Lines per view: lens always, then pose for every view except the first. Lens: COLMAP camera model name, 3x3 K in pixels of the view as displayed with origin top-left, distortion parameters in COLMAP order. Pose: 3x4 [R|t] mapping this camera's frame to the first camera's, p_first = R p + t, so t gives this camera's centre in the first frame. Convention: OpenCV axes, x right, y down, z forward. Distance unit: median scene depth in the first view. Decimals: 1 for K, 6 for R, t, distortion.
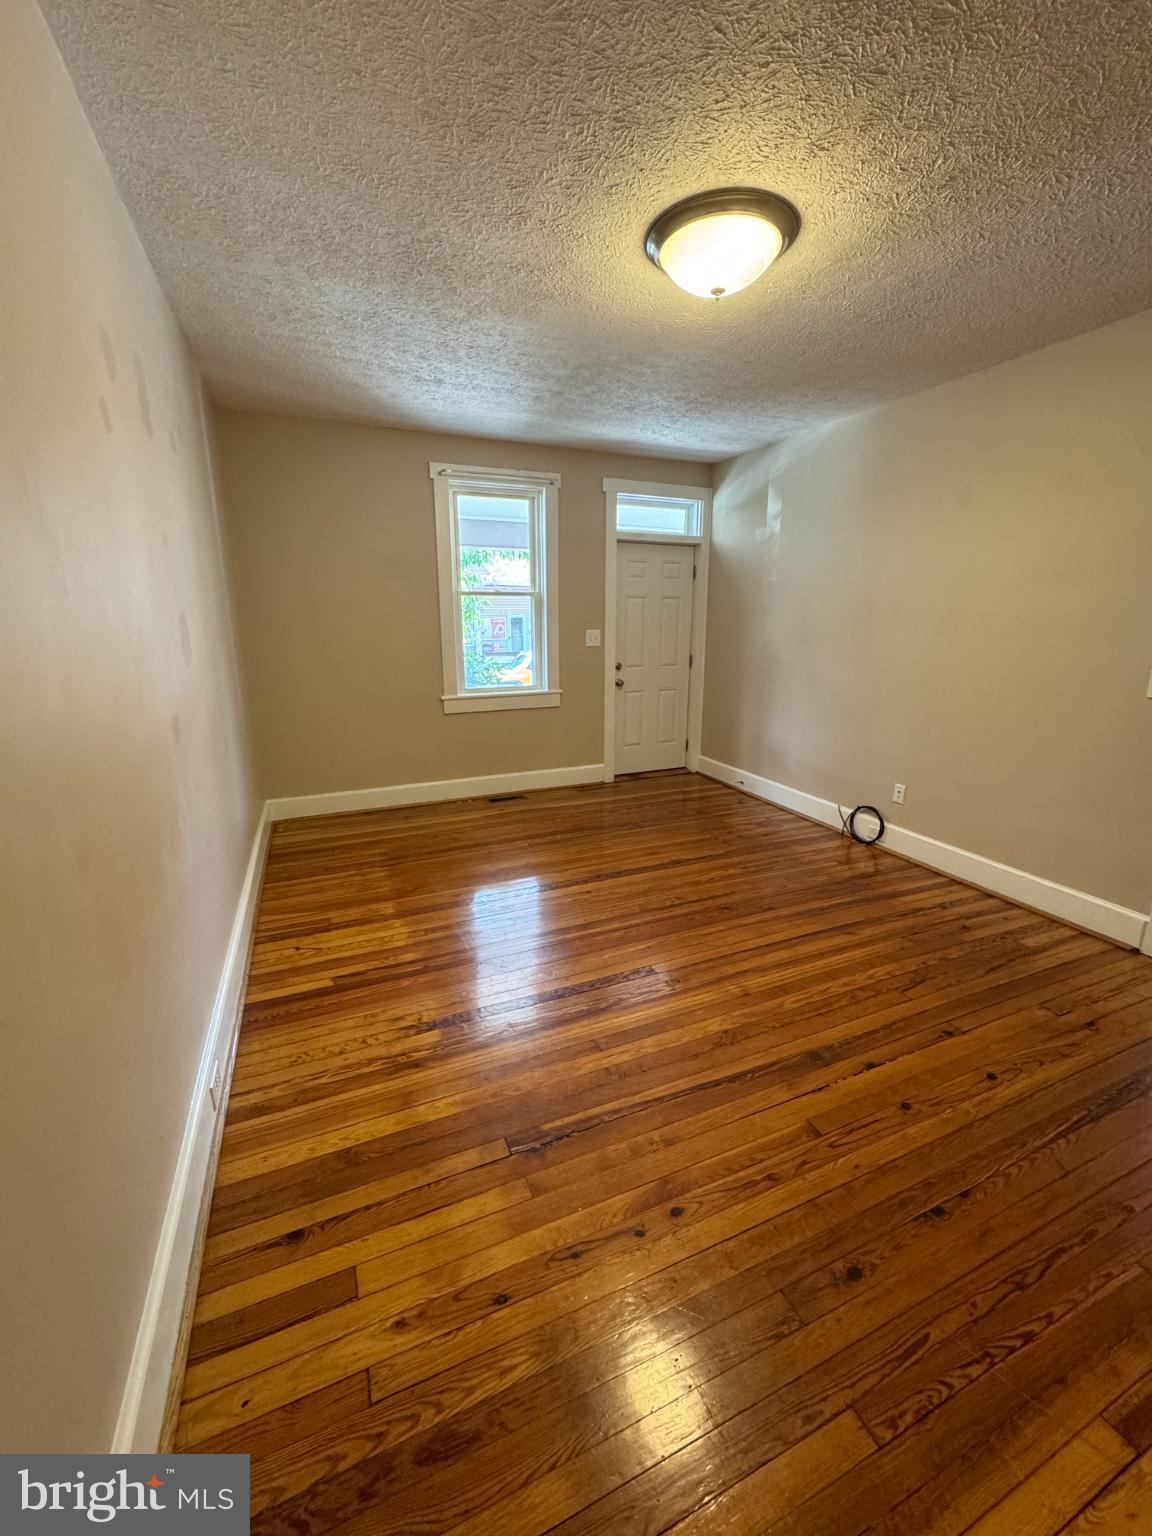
lens RADIAL K [[613.8, 0, 576.4], [0, 613.8, 765.4], [0, 0, 1]] dist [-0.001541, 0.000231]
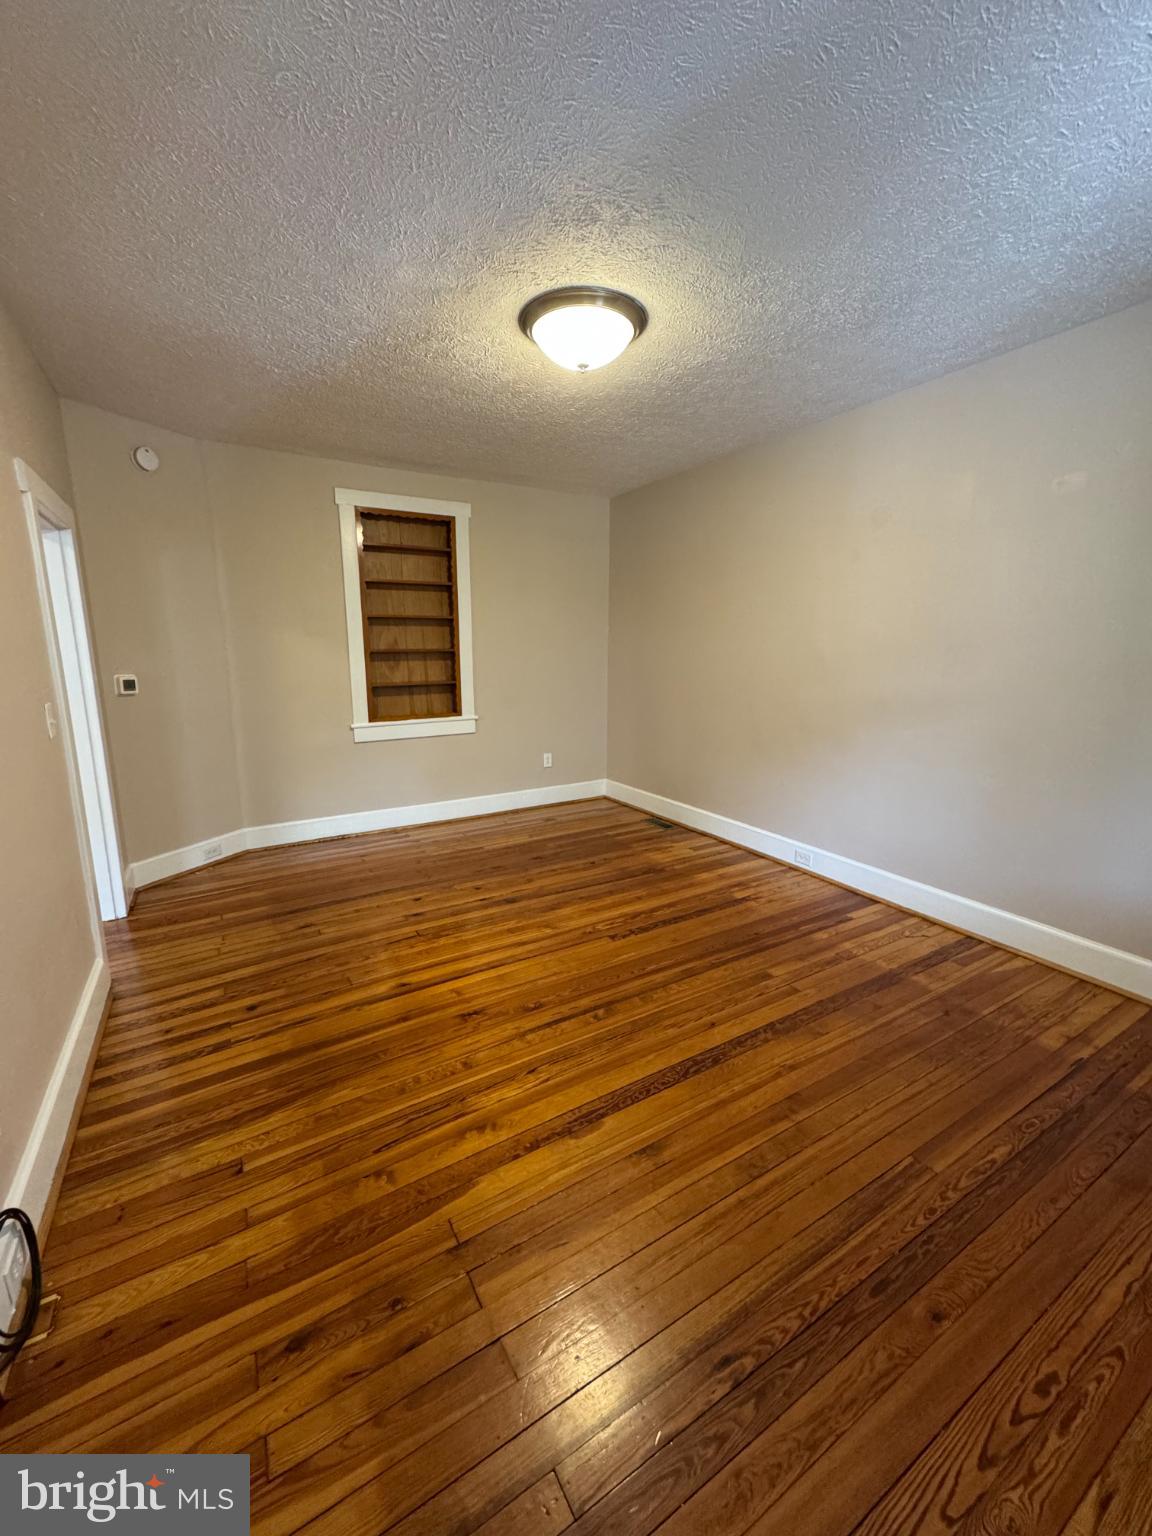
lens RADIAL K [[613.8, 0, 576.4], [0, 613.8, 765.4], [0, 0, 1]] dist [-0.001541, 0.000231]
pose [[-0.991928, 0.025546, -0.124199, 0.292068], [-0.028479, 0.909586, 0.414539, -0.406316], [0.123560, 0.414730, -0.901517, 1.697434]]
